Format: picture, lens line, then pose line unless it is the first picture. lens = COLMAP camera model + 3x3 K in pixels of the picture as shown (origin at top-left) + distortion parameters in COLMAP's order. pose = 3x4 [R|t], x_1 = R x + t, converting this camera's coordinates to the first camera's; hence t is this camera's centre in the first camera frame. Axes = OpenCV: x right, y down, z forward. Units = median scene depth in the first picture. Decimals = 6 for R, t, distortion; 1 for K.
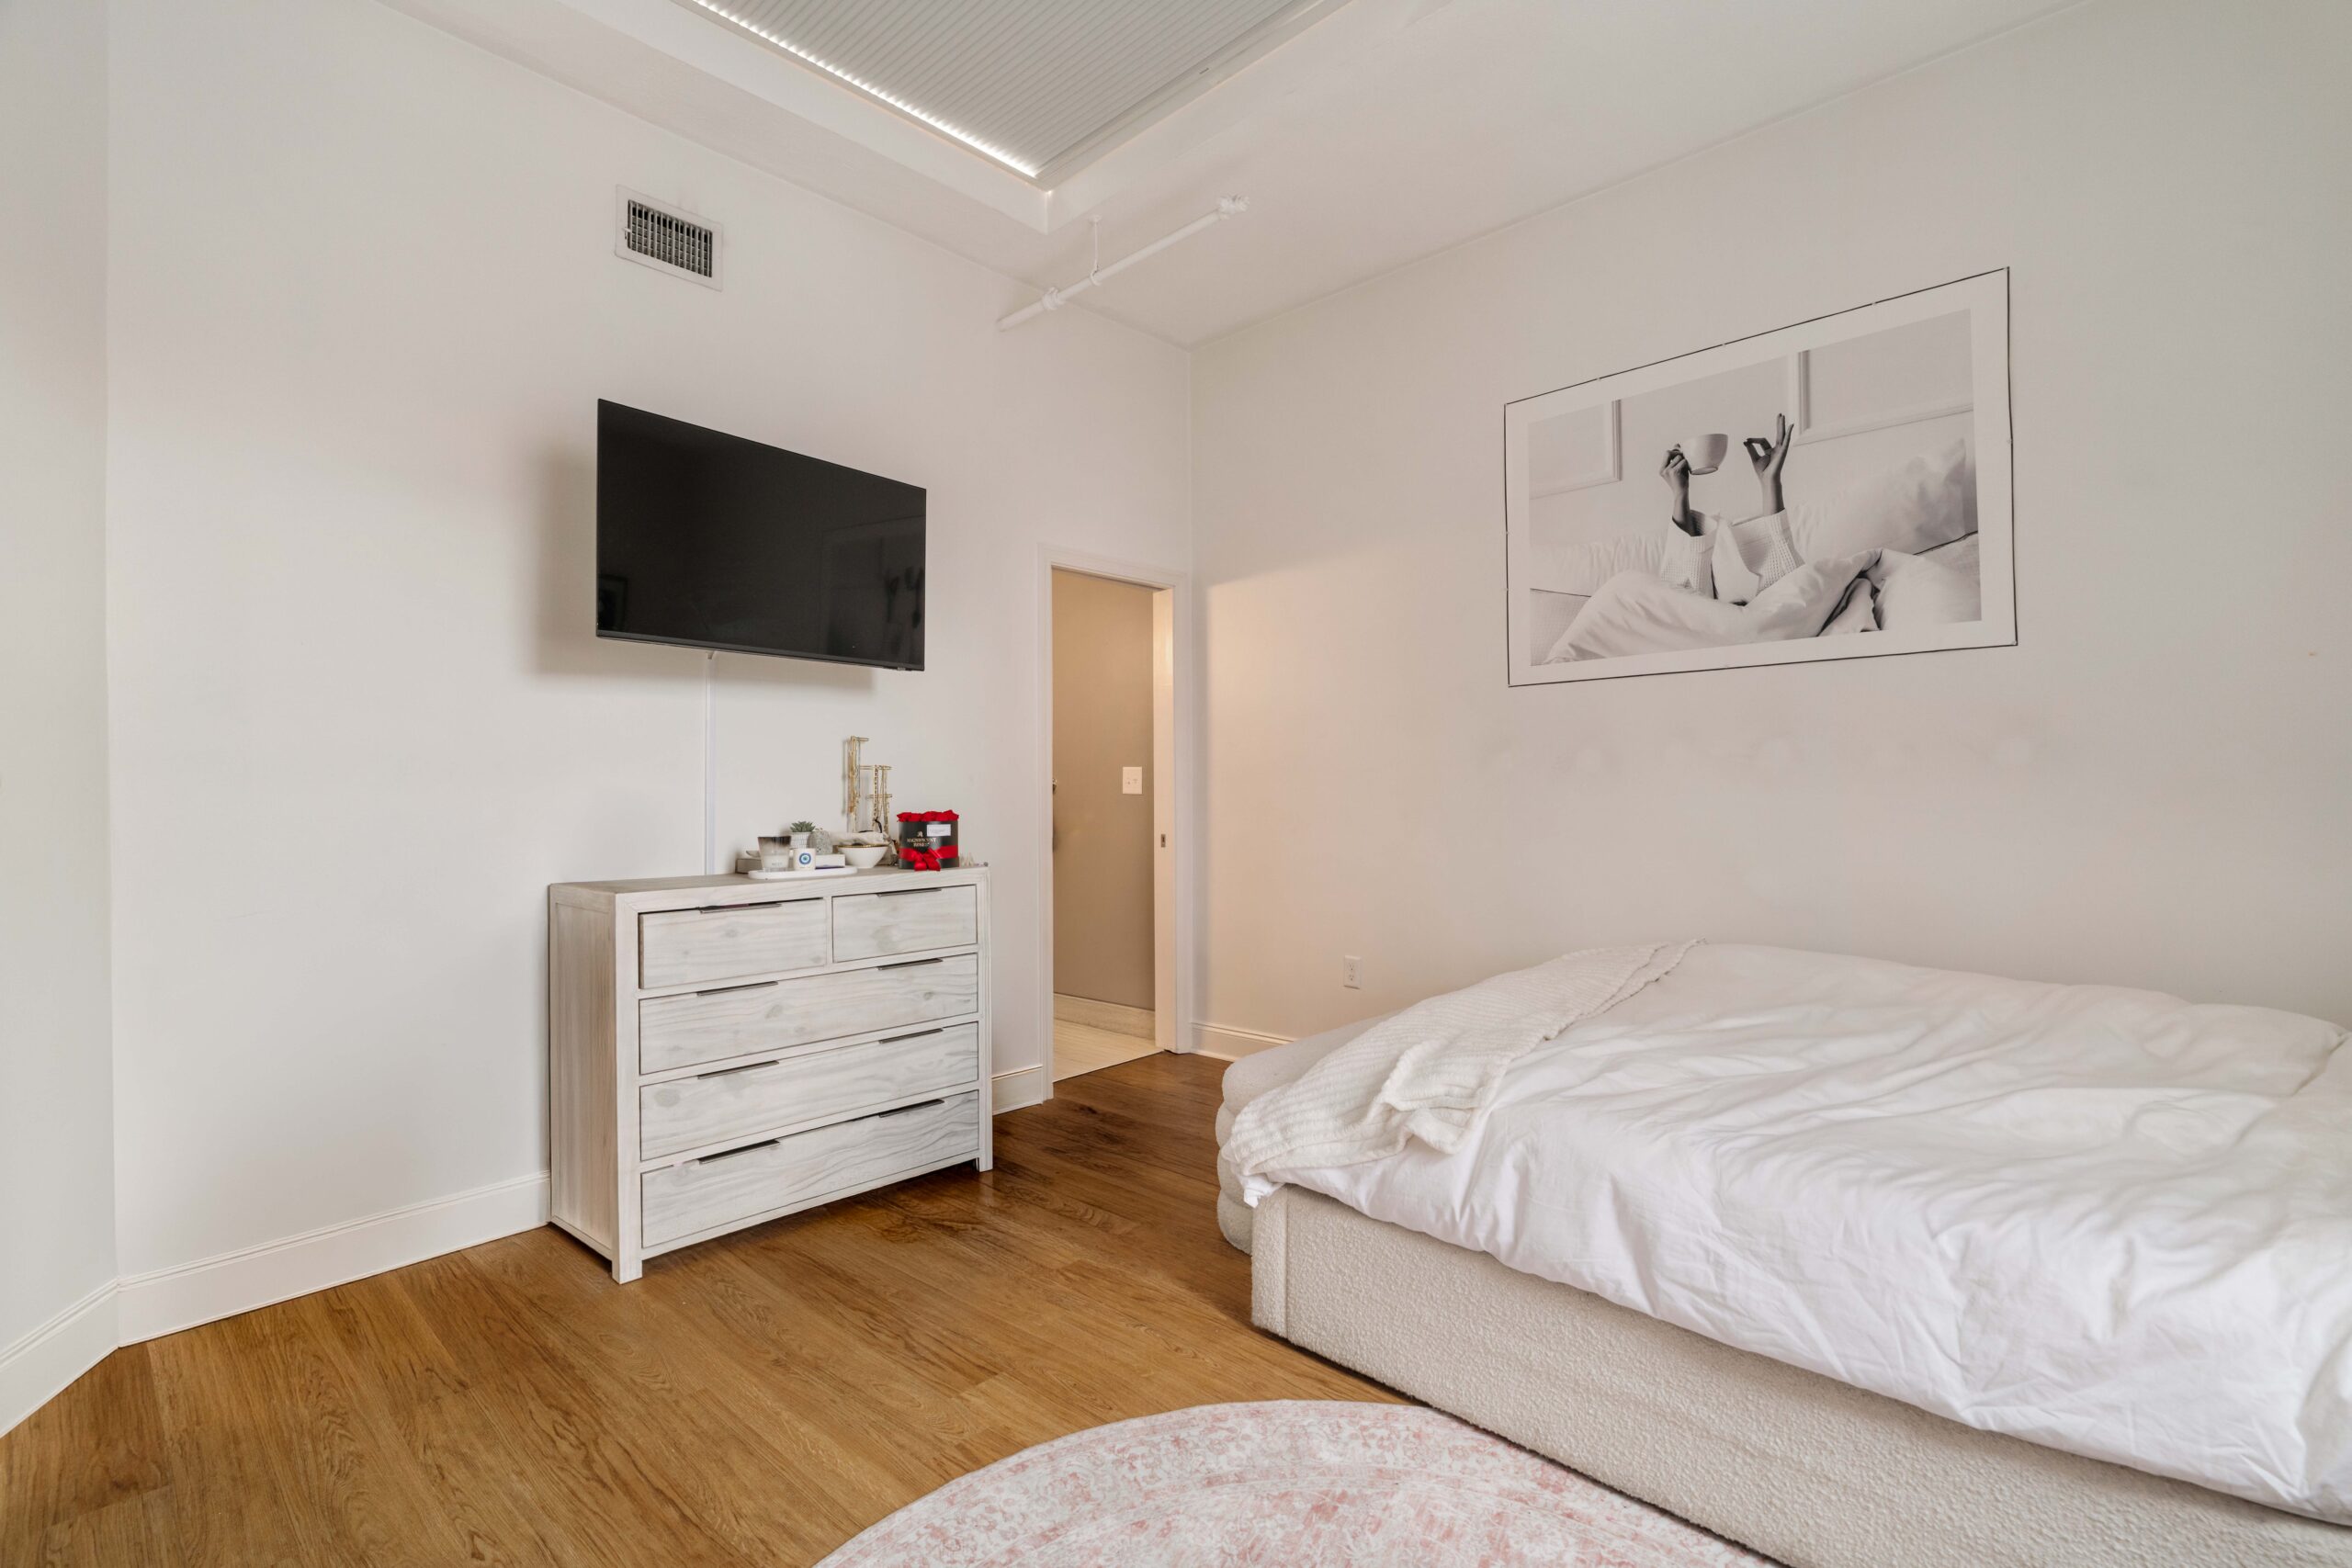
lens RADIAL K [[1073.0, 0, 1187.3], [0, 1073.0, 779.4], [0, 0, 1]] dist [-0.002811, 0.001145]
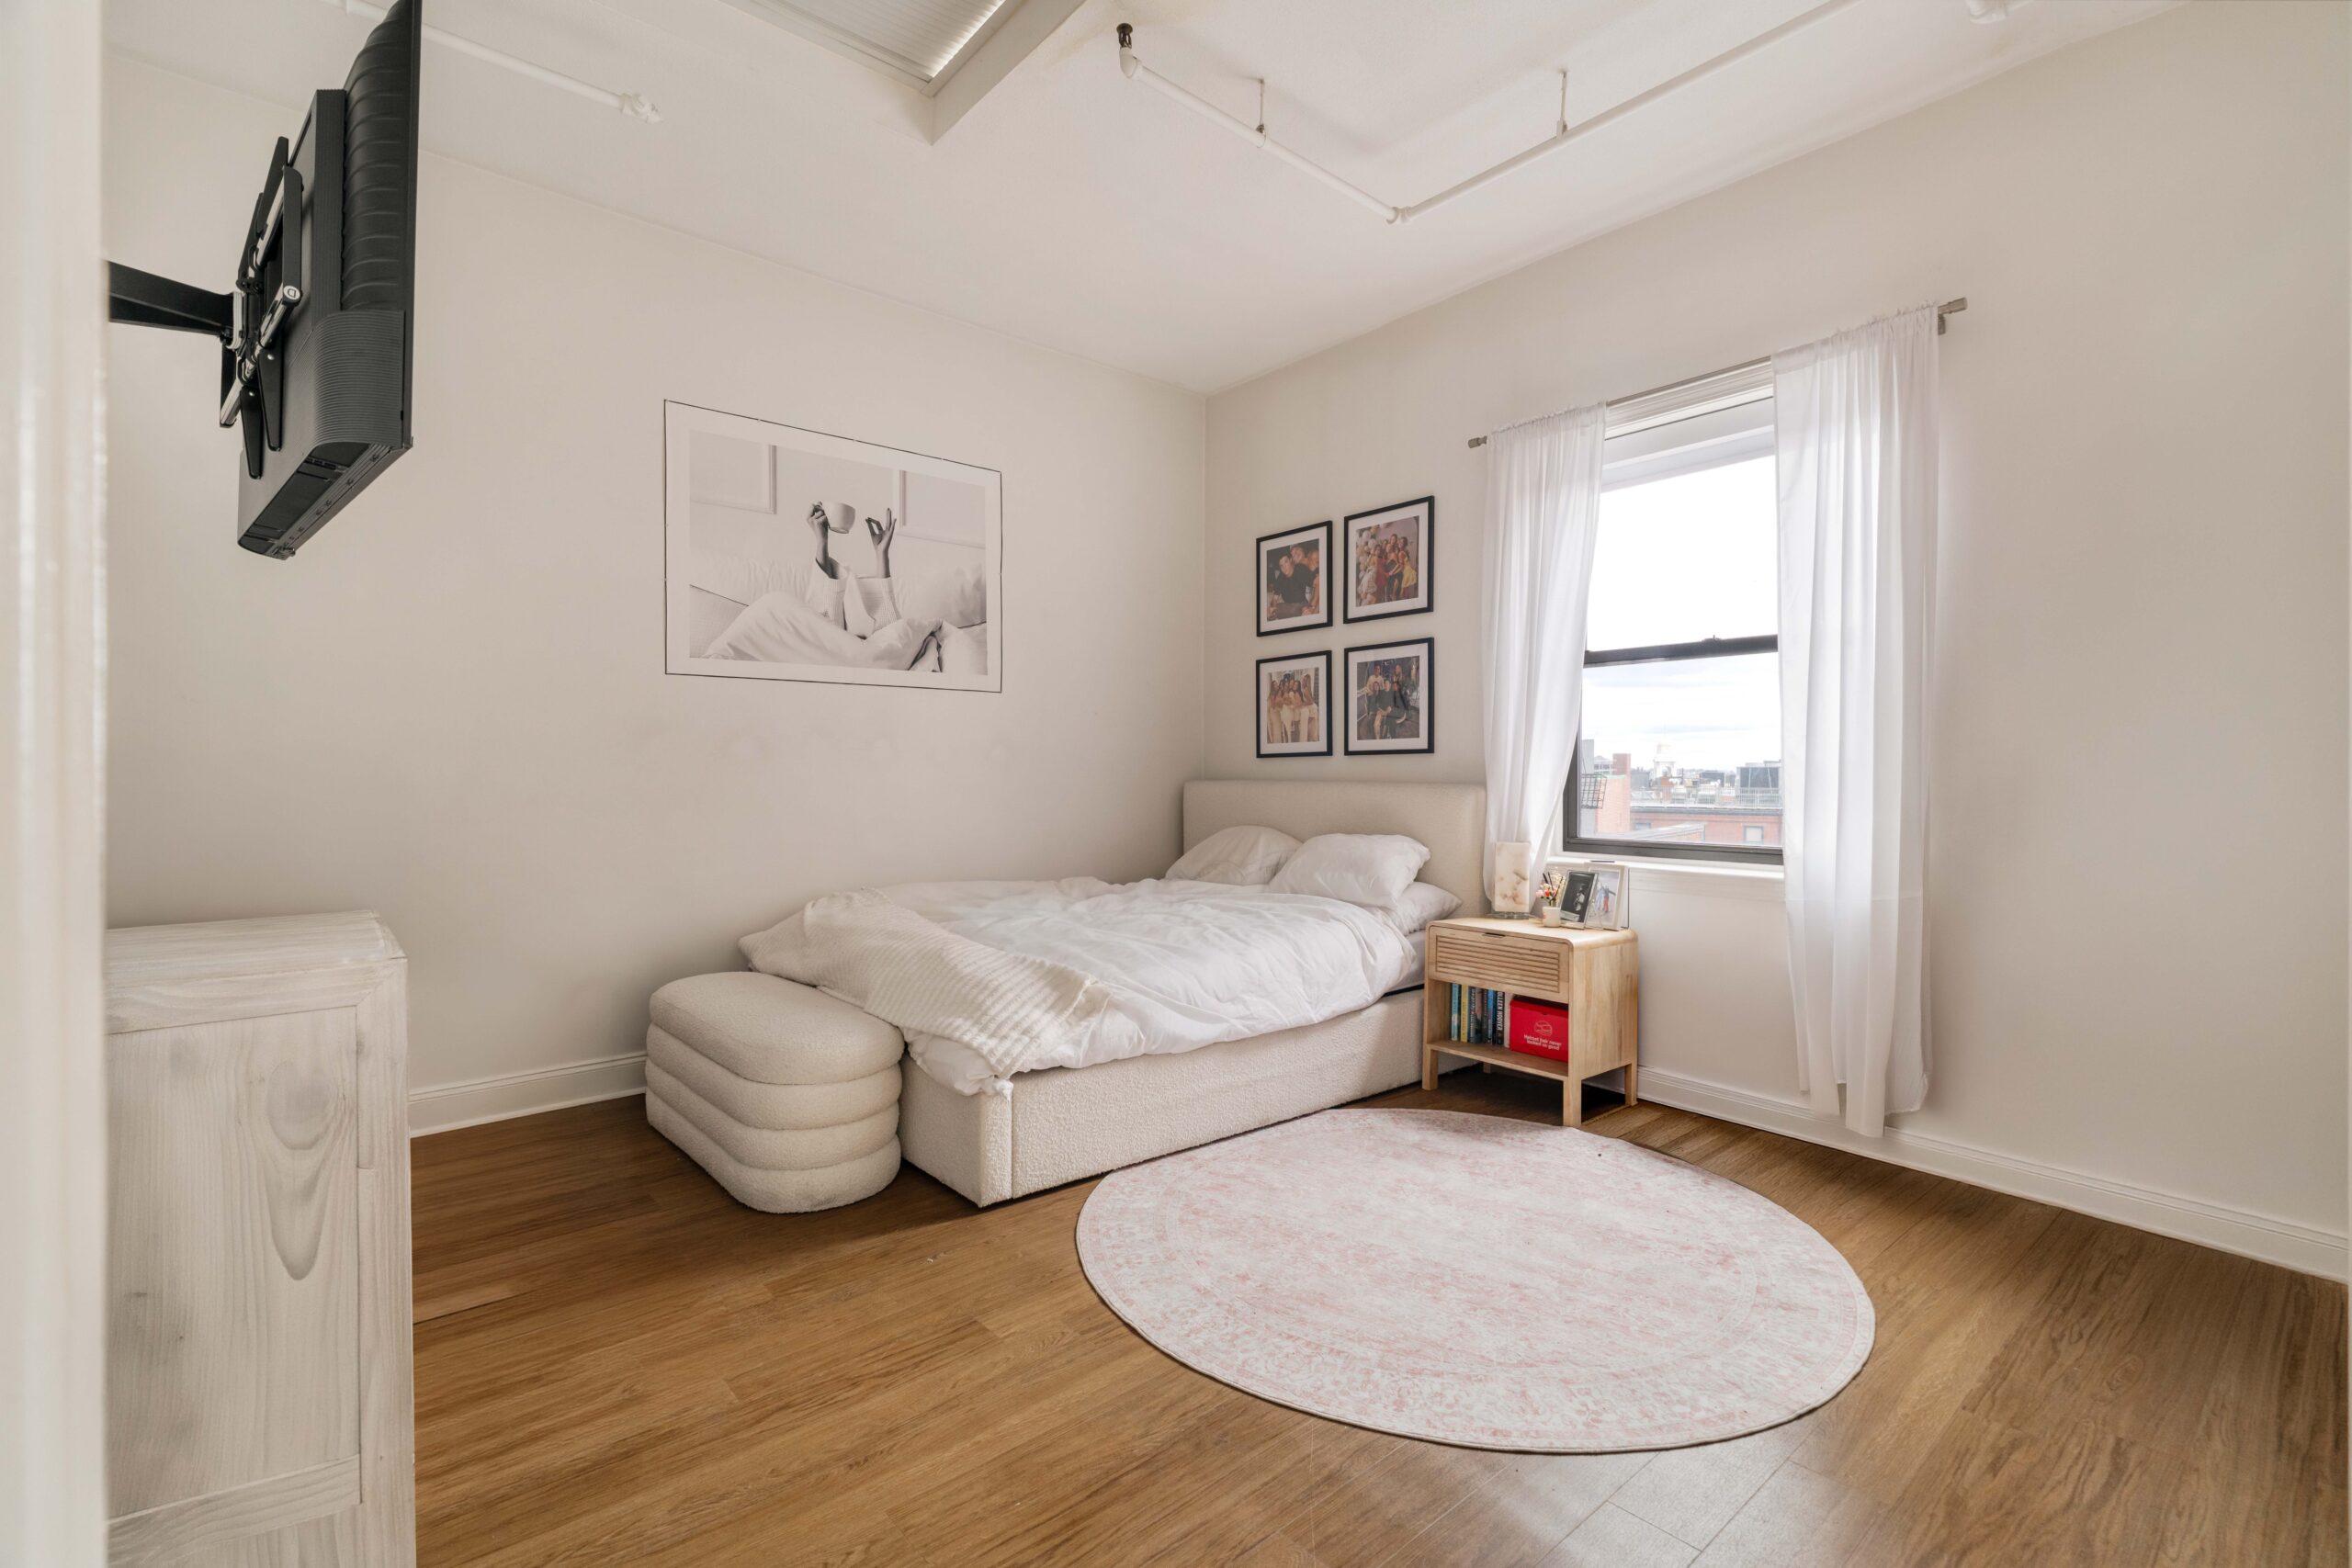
lens RADIAL K [[1073.0, 0, 1190.0], [0, 1073.0, 787.3], [0, 0, 1]] dist [-0.002811, 0.001145]
pose [[0.091773, -0.003056, 0.995775, -0.829666], [-0.013892, 0.999894, 0.004348, 0.014353], [-0.995683, -0.014232, 0.091721, 0.480035]]
